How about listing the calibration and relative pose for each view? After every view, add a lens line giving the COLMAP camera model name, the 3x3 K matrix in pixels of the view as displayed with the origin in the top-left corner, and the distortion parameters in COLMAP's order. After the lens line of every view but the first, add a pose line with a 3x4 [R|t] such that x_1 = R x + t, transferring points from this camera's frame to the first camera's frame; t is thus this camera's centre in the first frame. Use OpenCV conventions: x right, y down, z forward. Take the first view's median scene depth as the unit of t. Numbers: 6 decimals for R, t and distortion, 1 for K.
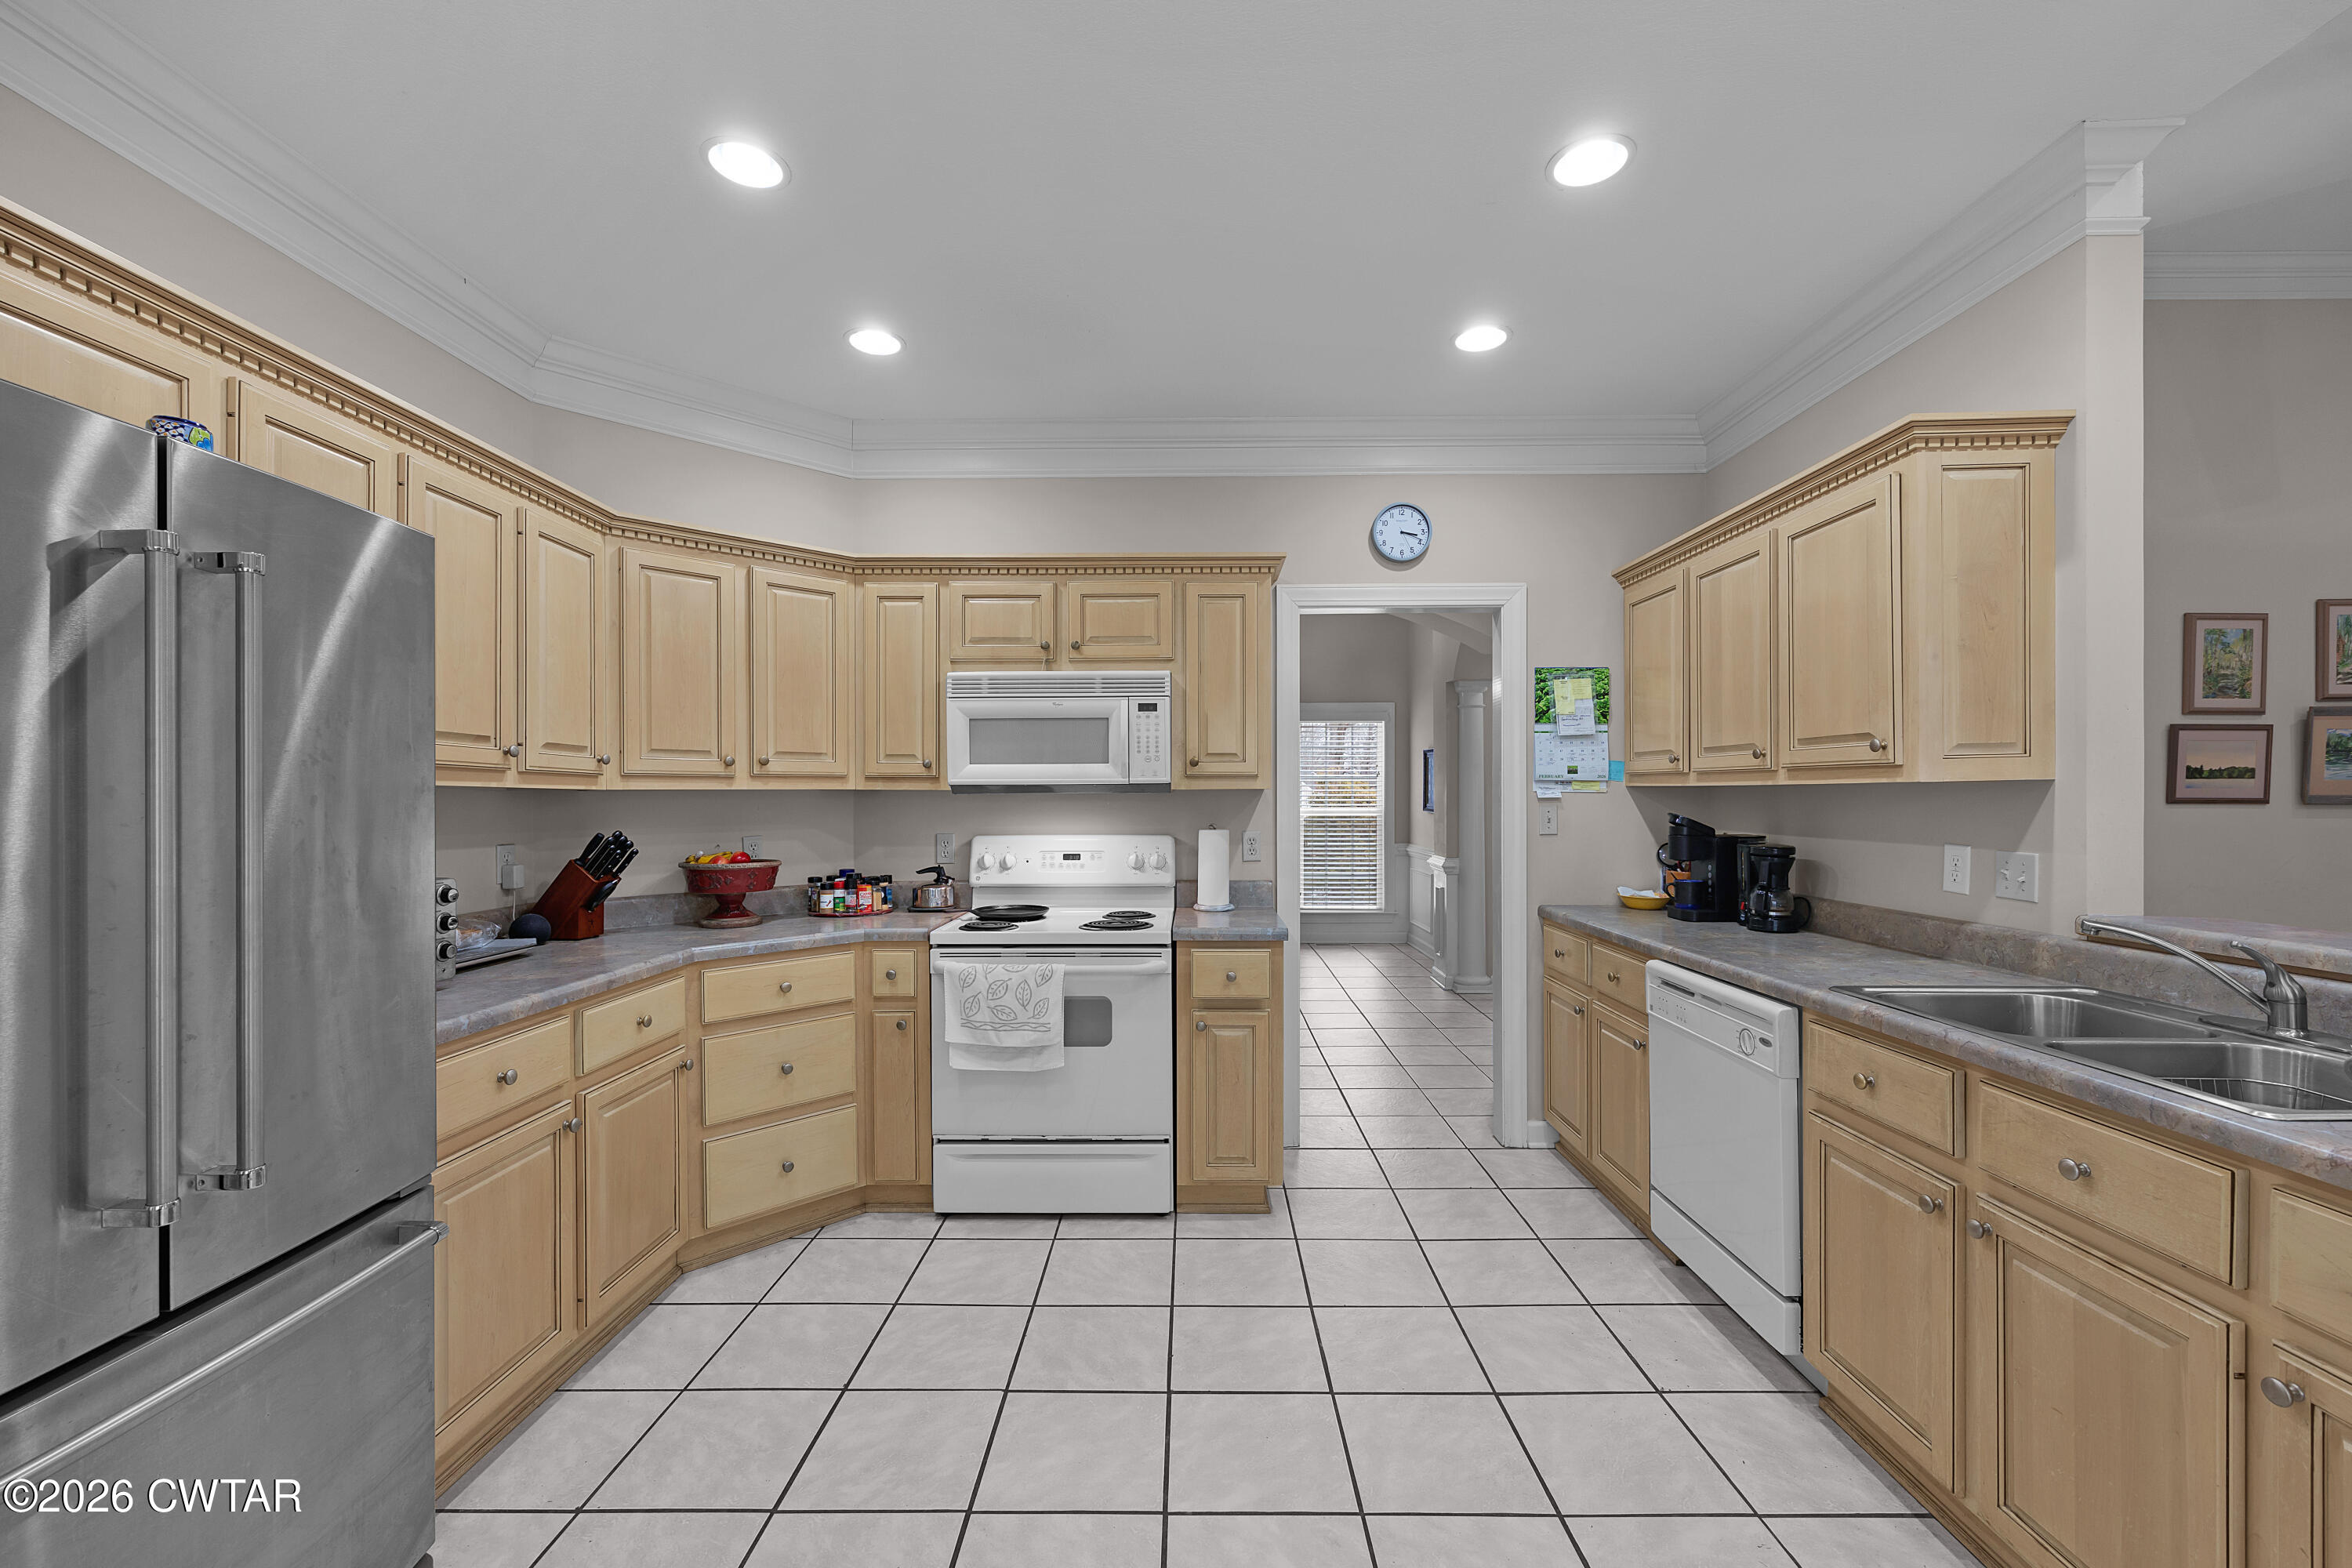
lens RADIAL K [[949.2, 0, 1182.3], [0, 949.2, 799.6], [0, 0, 1]] dist [-0.000226, 0.000191]
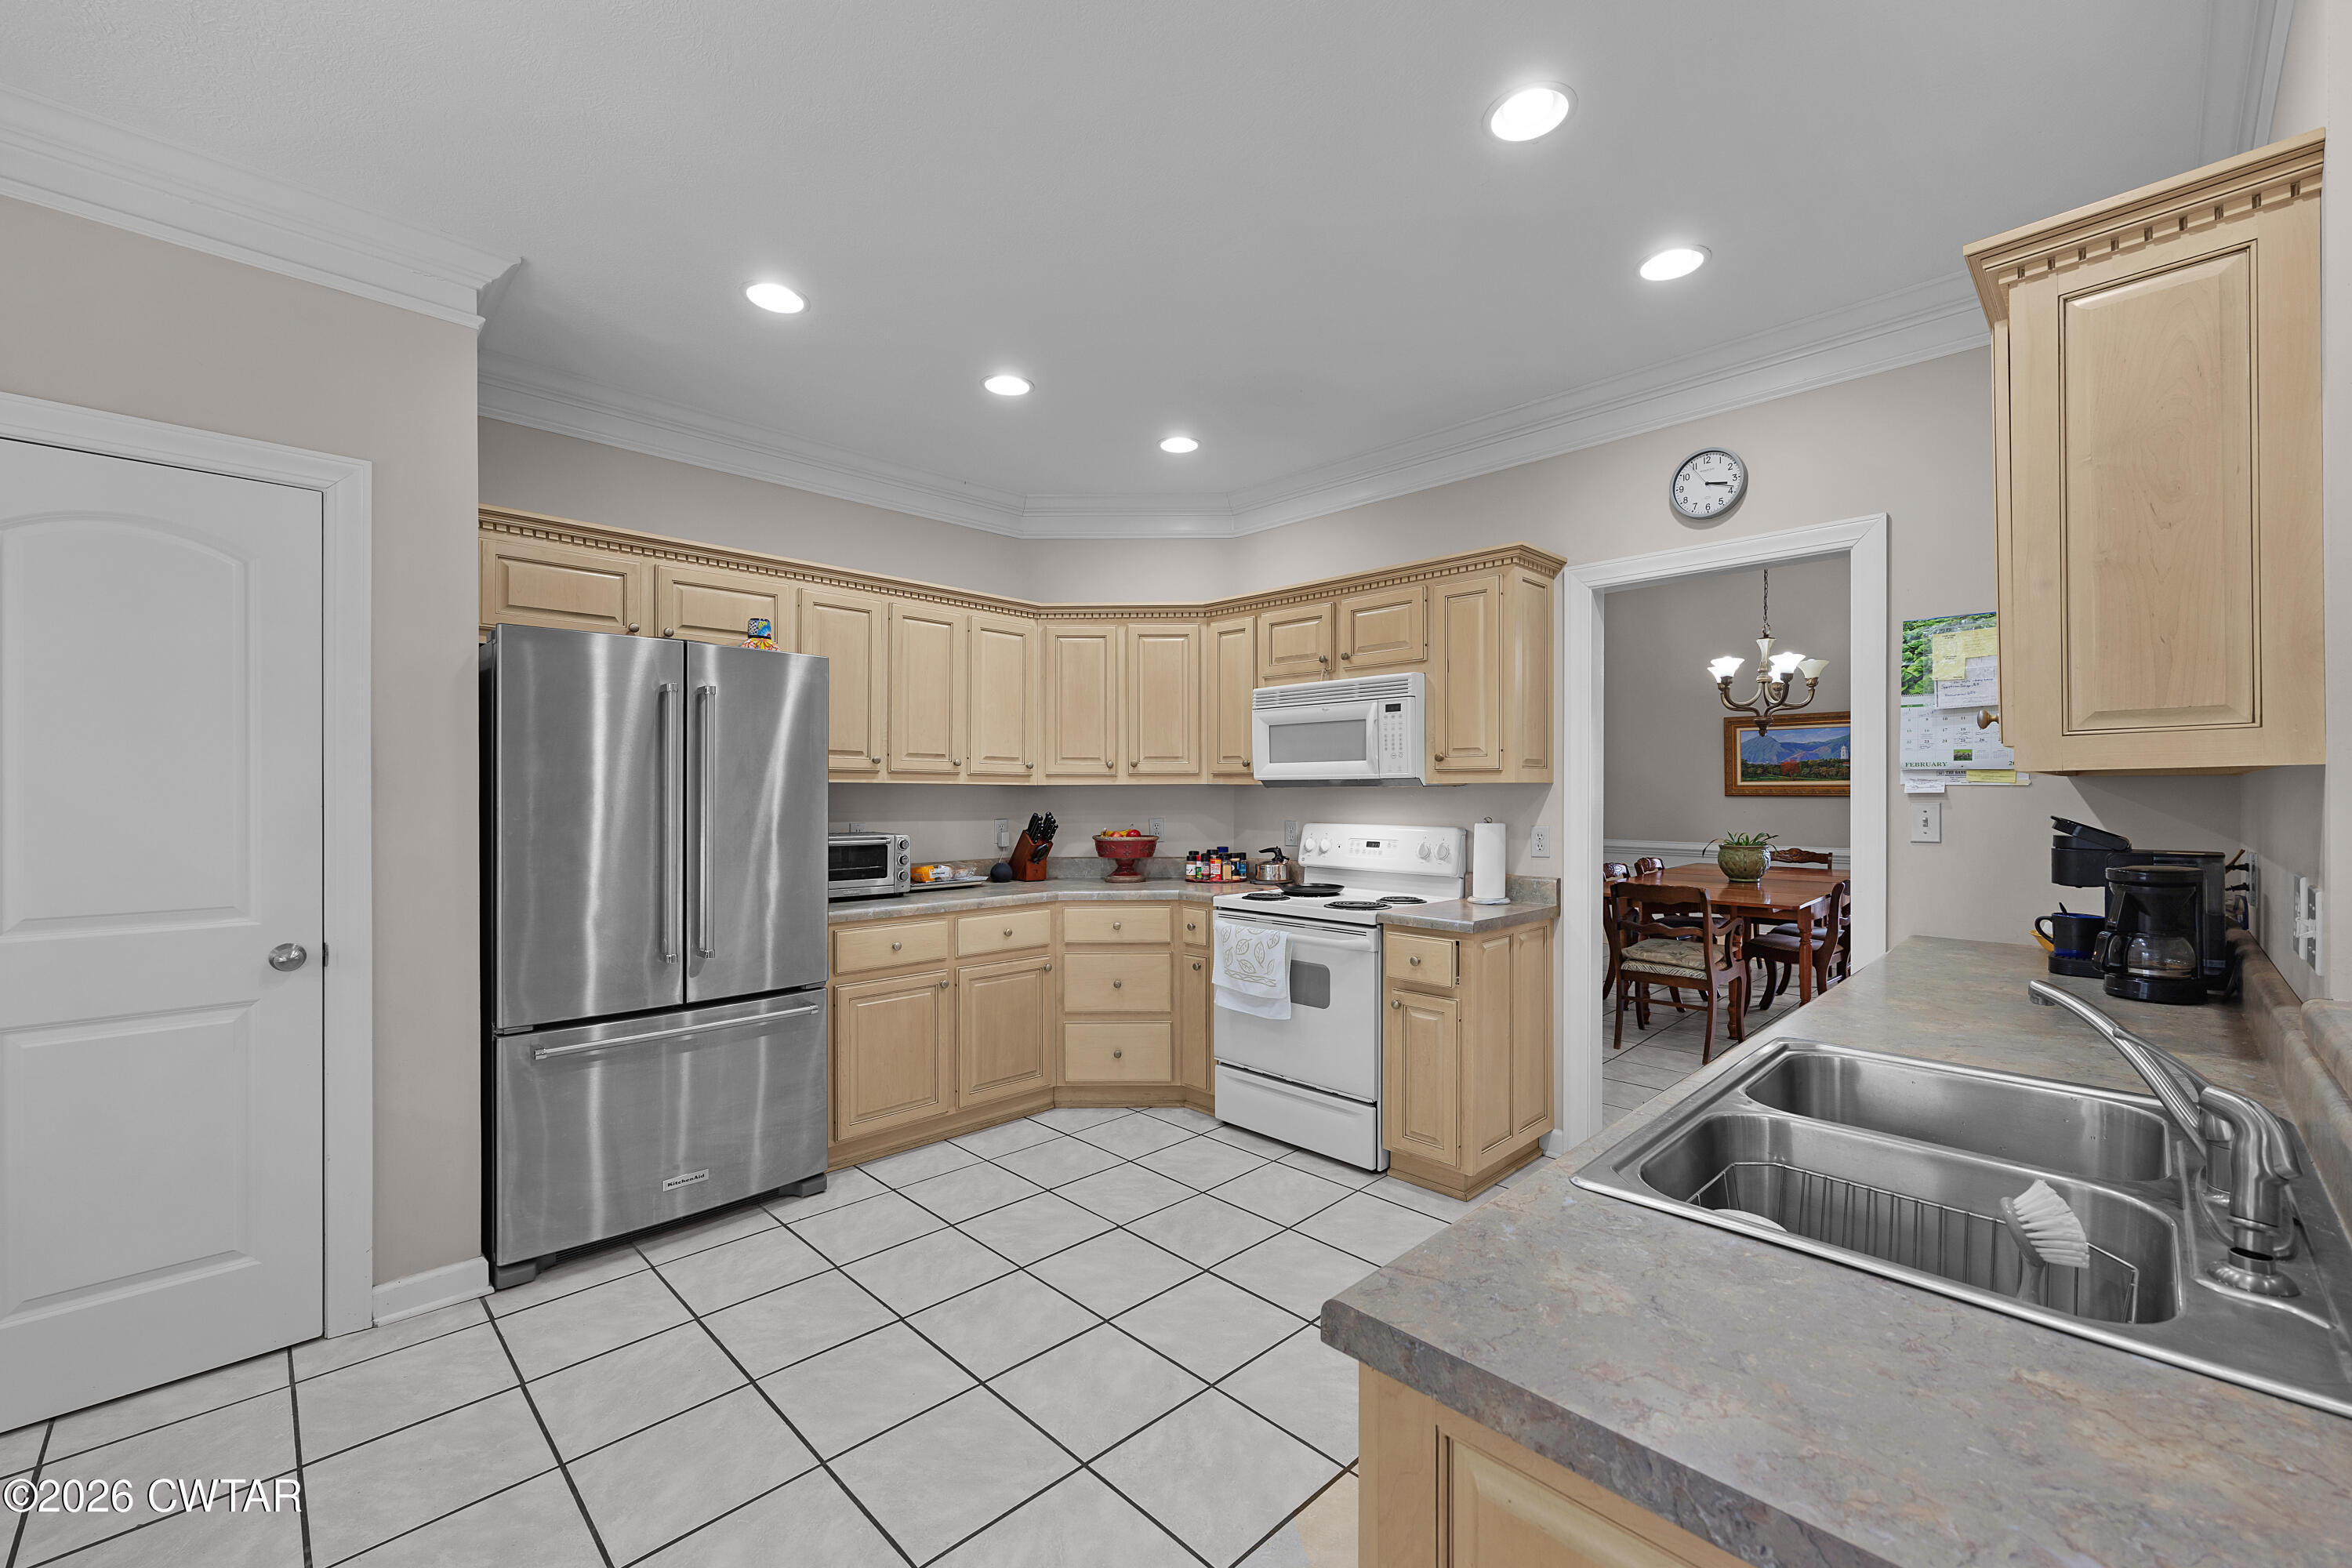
lens RADIAL K [[949.2, 0, 1182.0], [0, 949.2, 791.1], [0, 0, 1]] dist [0.000432, 0.000254]
pose [[0.711076, 0.002859, -0.703110, 0.577621], [-0.004001, 0.999992, 0.000019, -0.001293], [0.703104, 0.002800, 0.711082, 0.064124]]
